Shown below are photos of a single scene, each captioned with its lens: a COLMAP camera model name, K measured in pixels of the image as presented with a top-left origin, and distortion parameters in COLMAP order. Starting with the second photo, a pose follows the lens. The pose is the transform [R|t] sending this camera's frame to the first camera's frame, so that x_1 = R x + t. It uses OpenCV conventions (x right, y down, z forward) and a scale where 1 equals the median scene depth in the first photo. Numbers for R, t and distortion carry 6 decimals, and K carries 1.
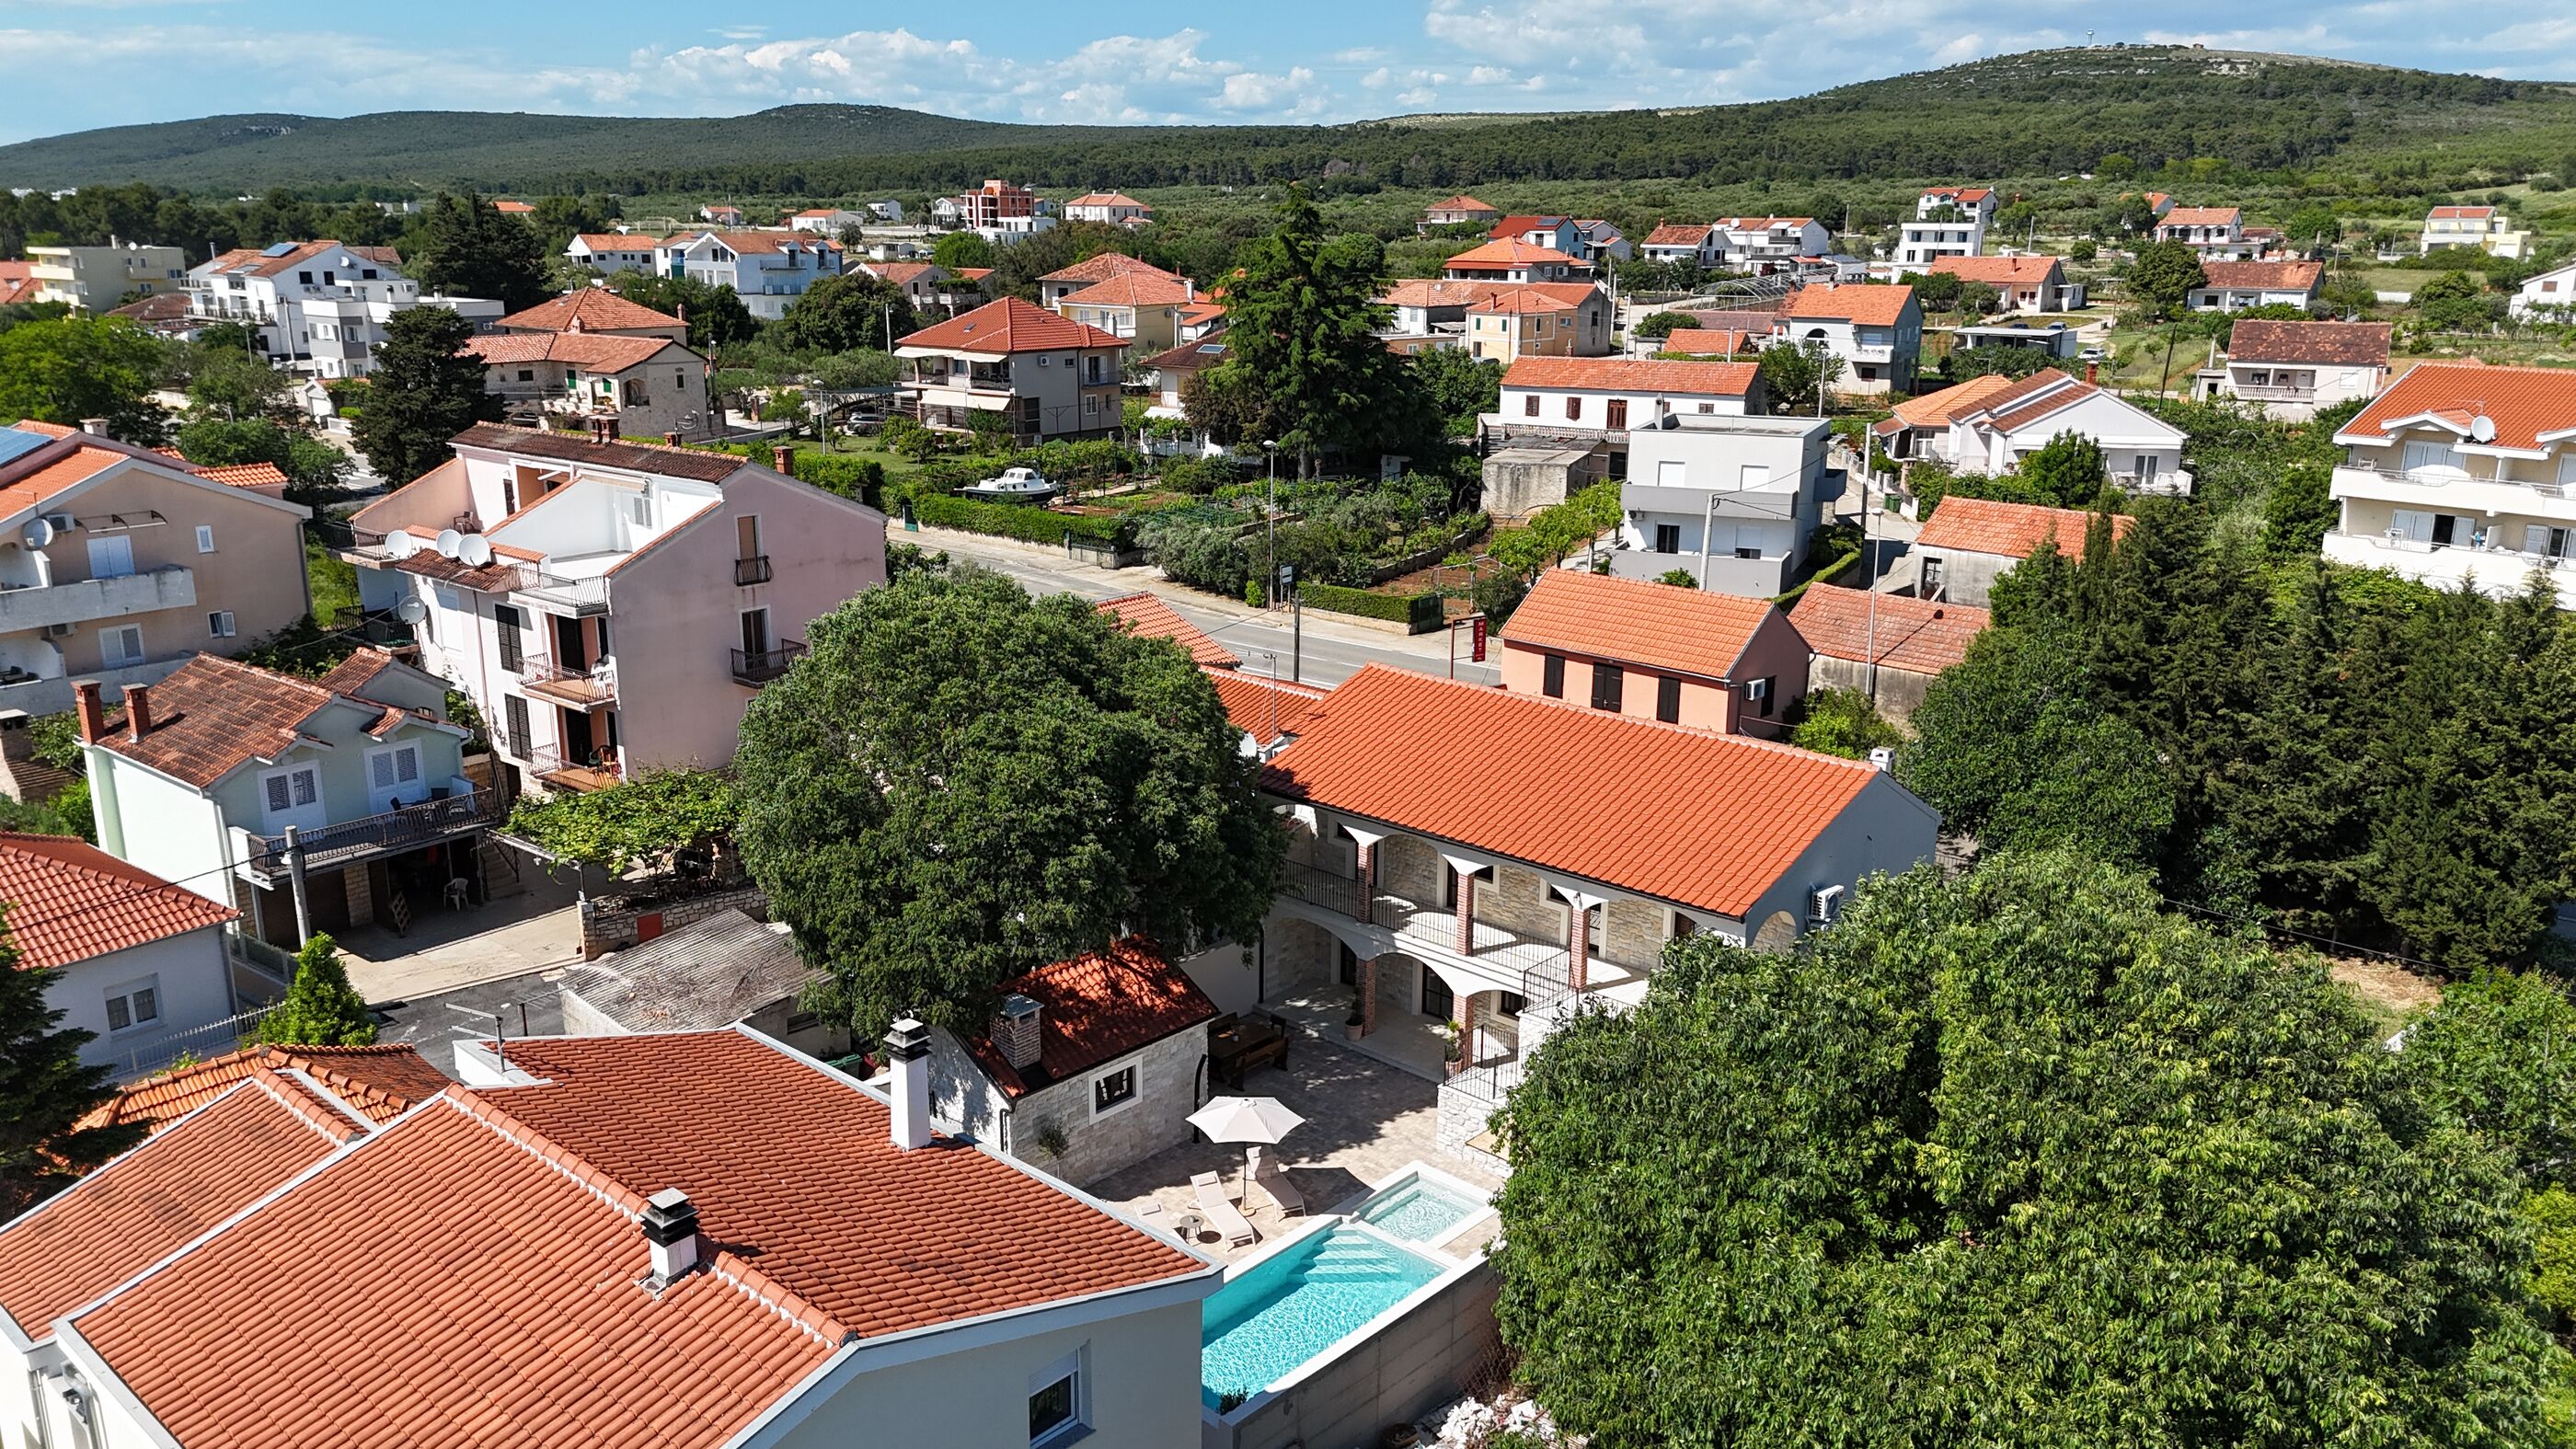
lens RADIAL K [[1961.0, 0, 1288.0], [0, 1961.0, 724.5], [0, 0, 1]] dist [0.263117, -0.113207]
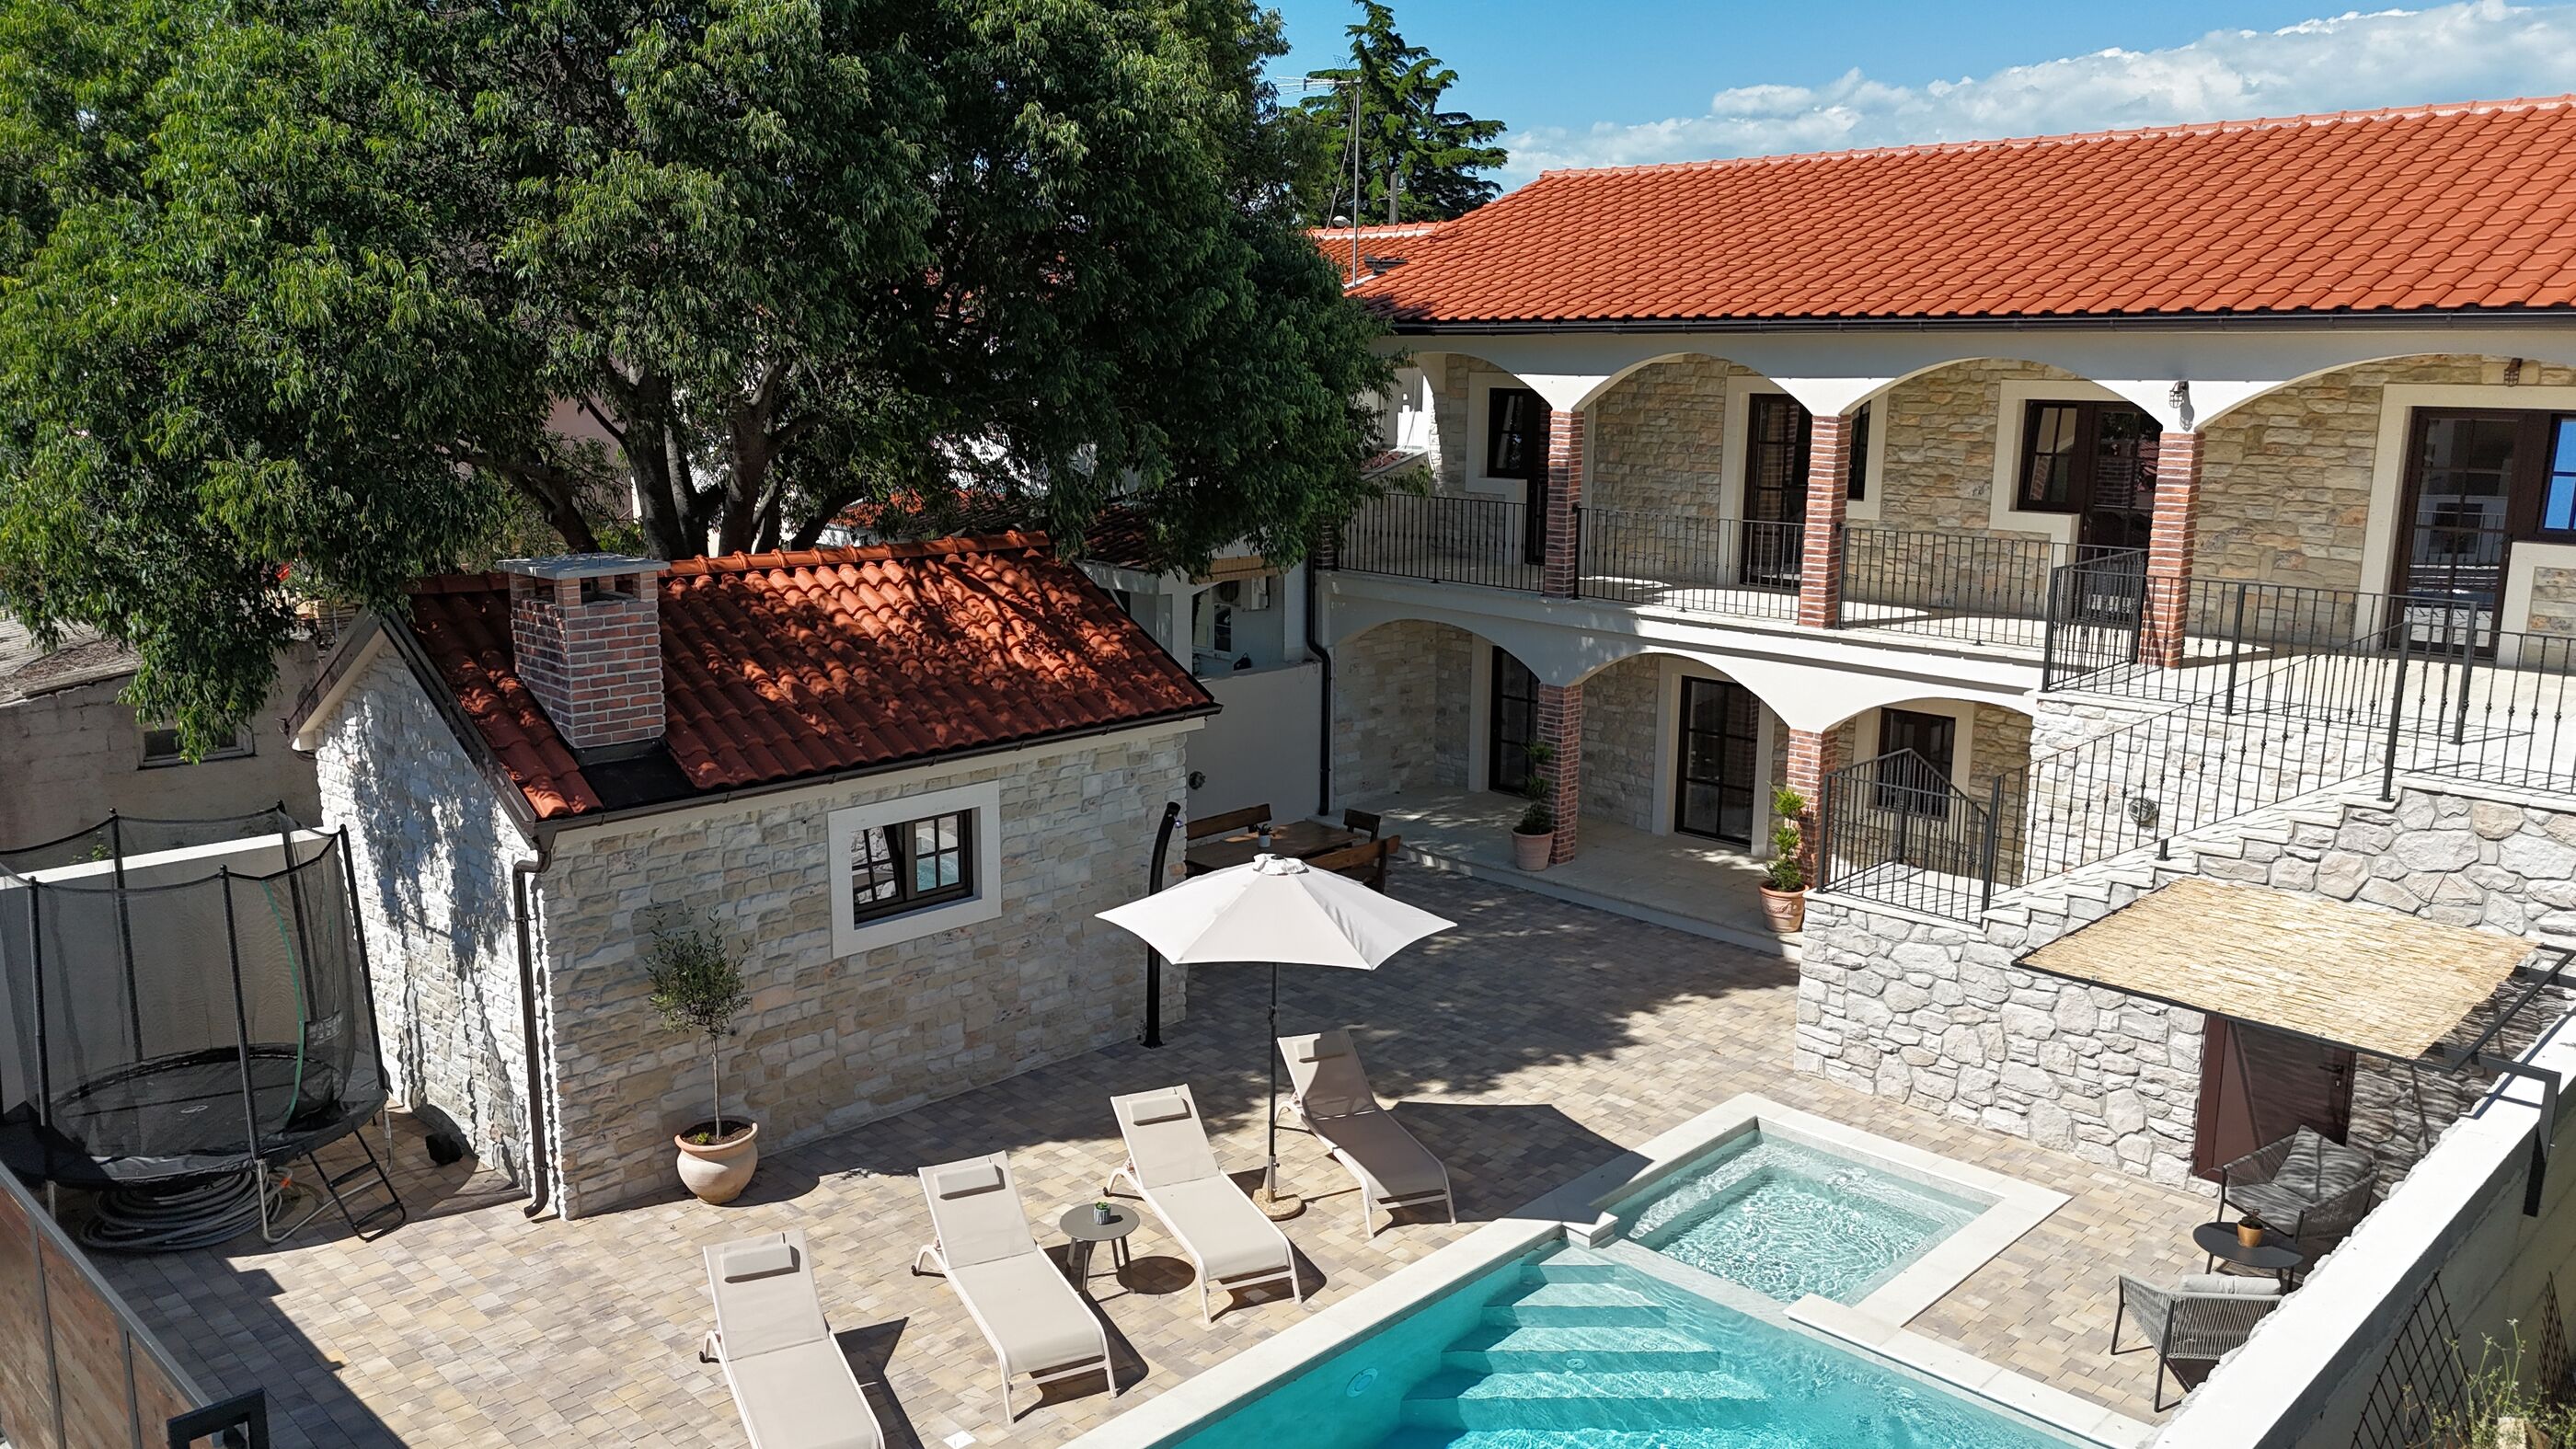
lens RADIAL K [[1895.4, 0, 1288.0], [0, 1895.4, 724.5], [0, 0, 1]] dist [0.088530, -0.098735]
pose [[0.999423, 0.010015, -0.032466, -0.008869], [-0.012218, 0.997583, -0.068396, 0.180412], [0.031703, 0.068753, 0.997130, 0.655808]]
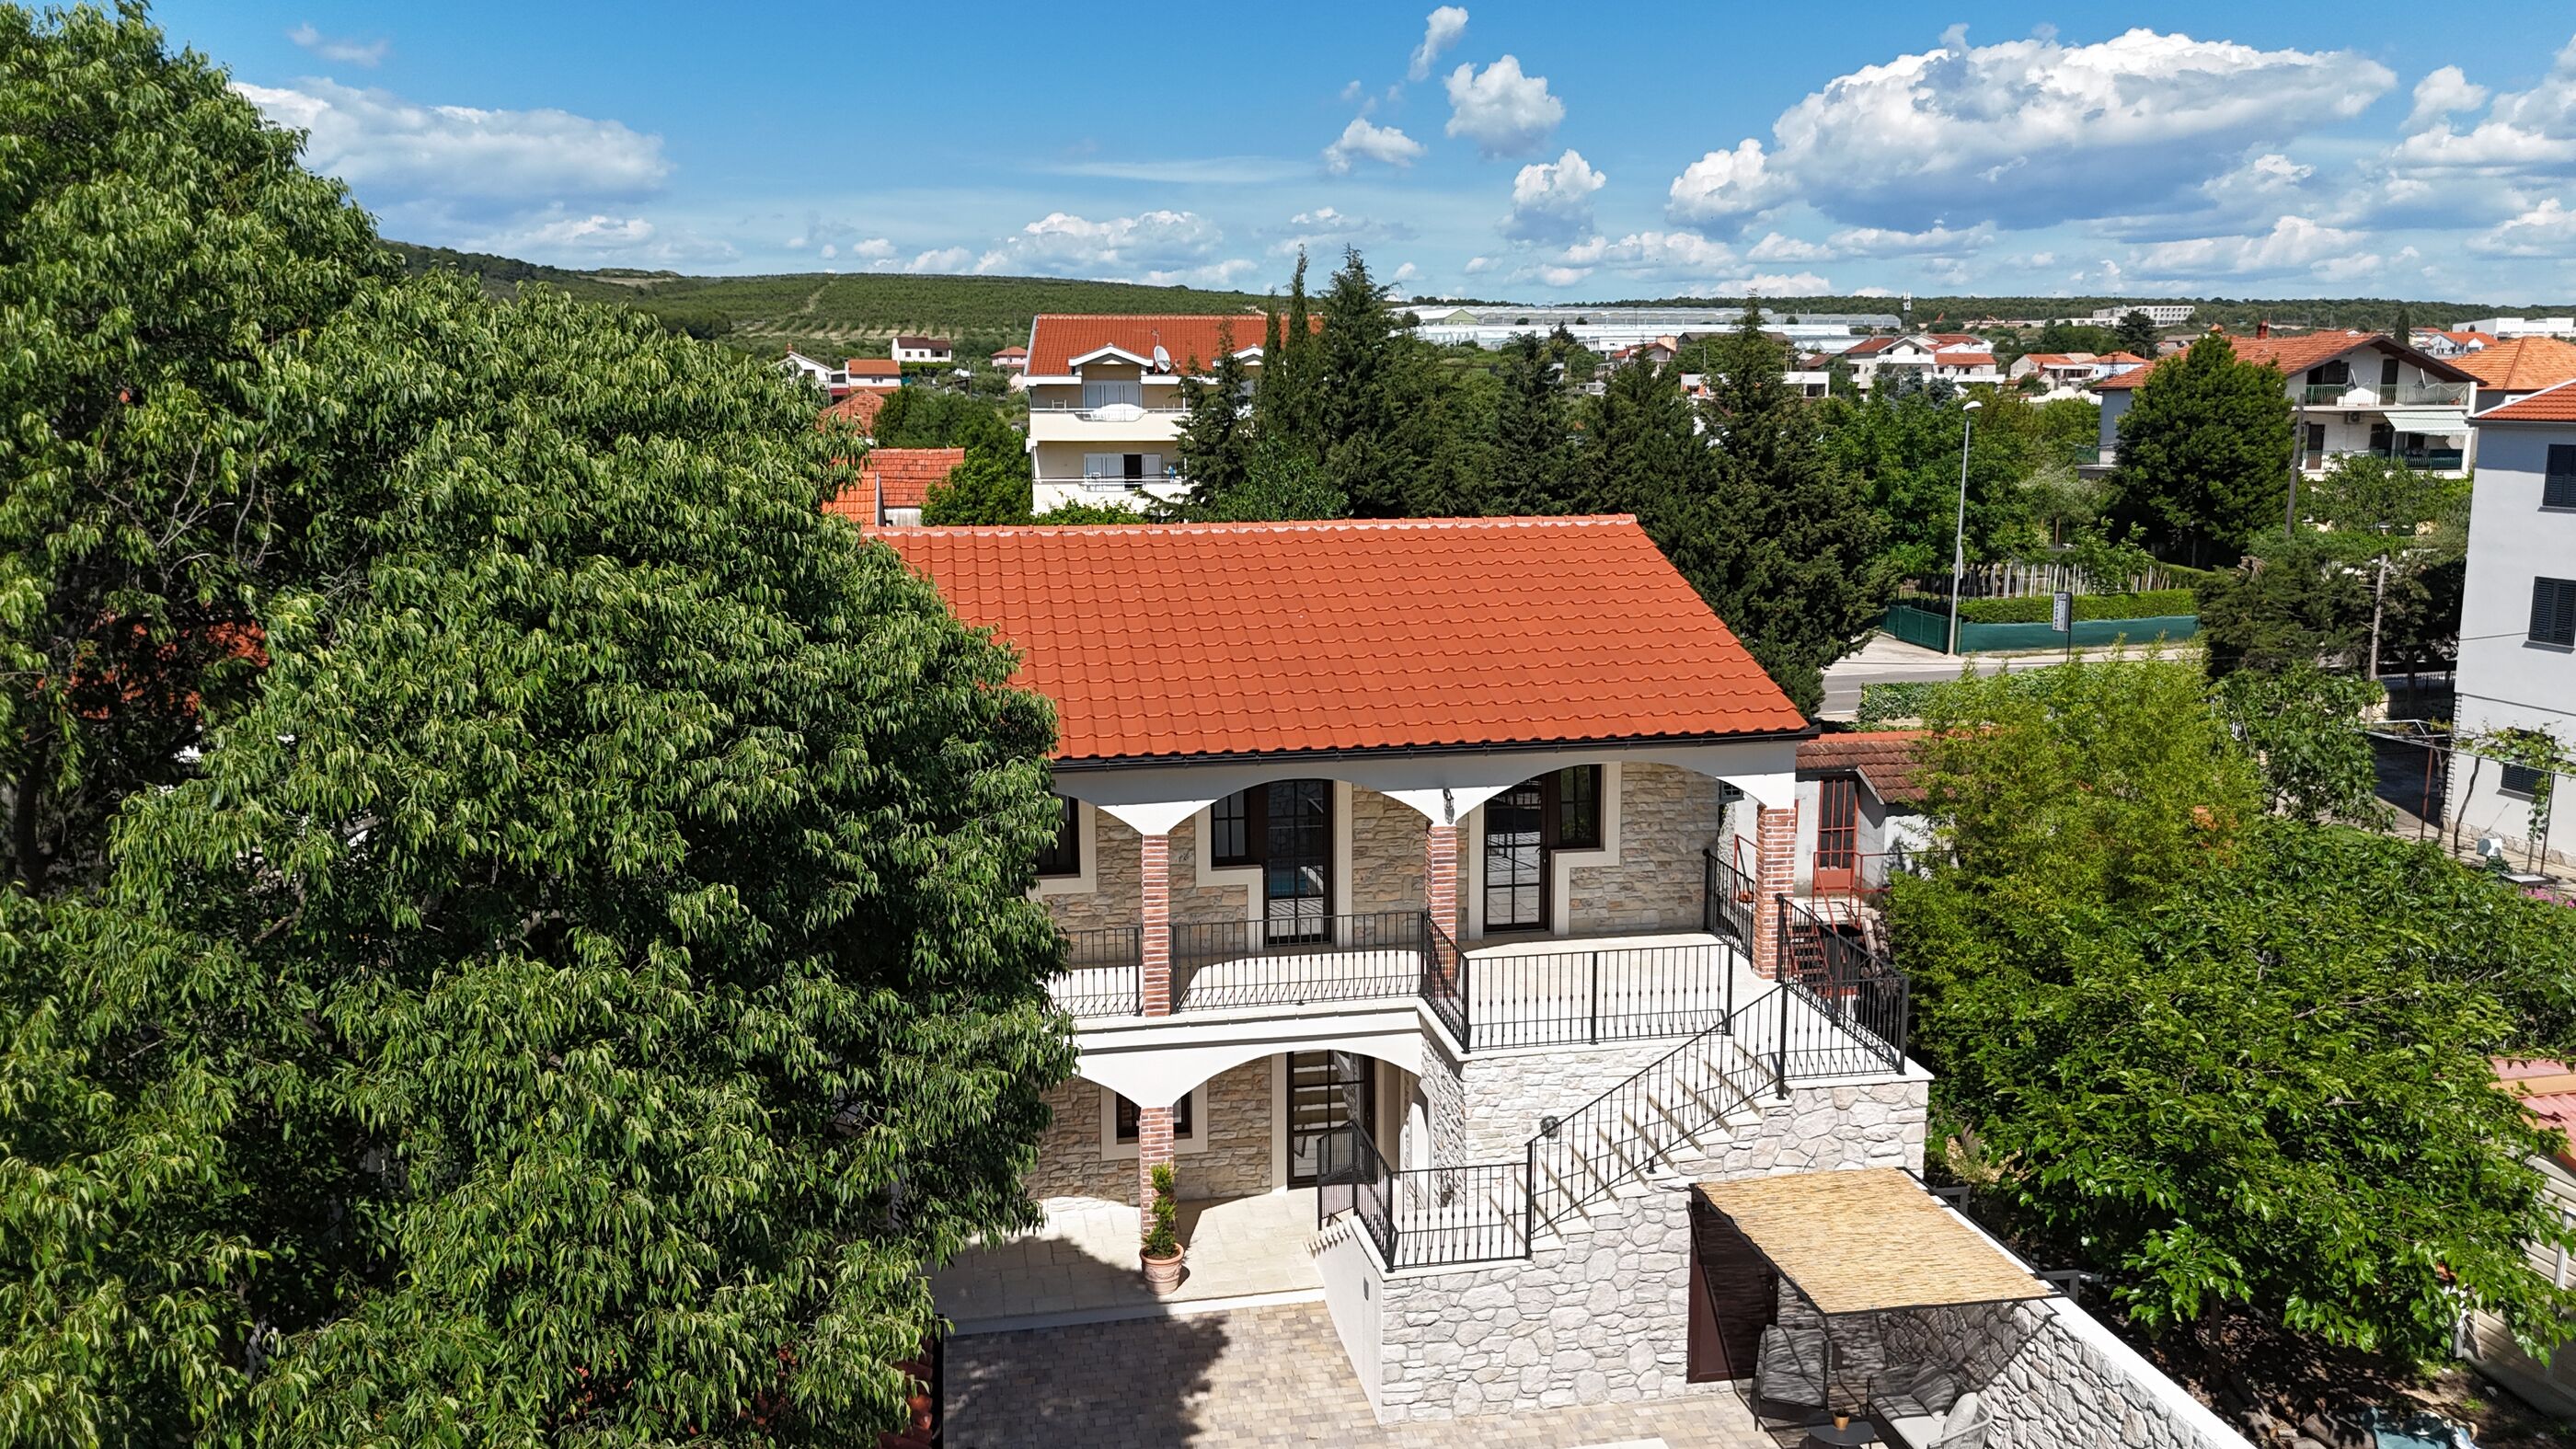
lens RADIAL K [[1895.4, 0, 1288.0], [0, 1895.4, 724.5], [0, 0, 1]] dist [0.088530, -0.098735]
pose [[0.597017, -0.145283, 0.788964, -0.254136], [0.217722, 0.975896, 0.014953, 0.054567], [-0.772119, 0.162848, 0.614258, 0.757301]]
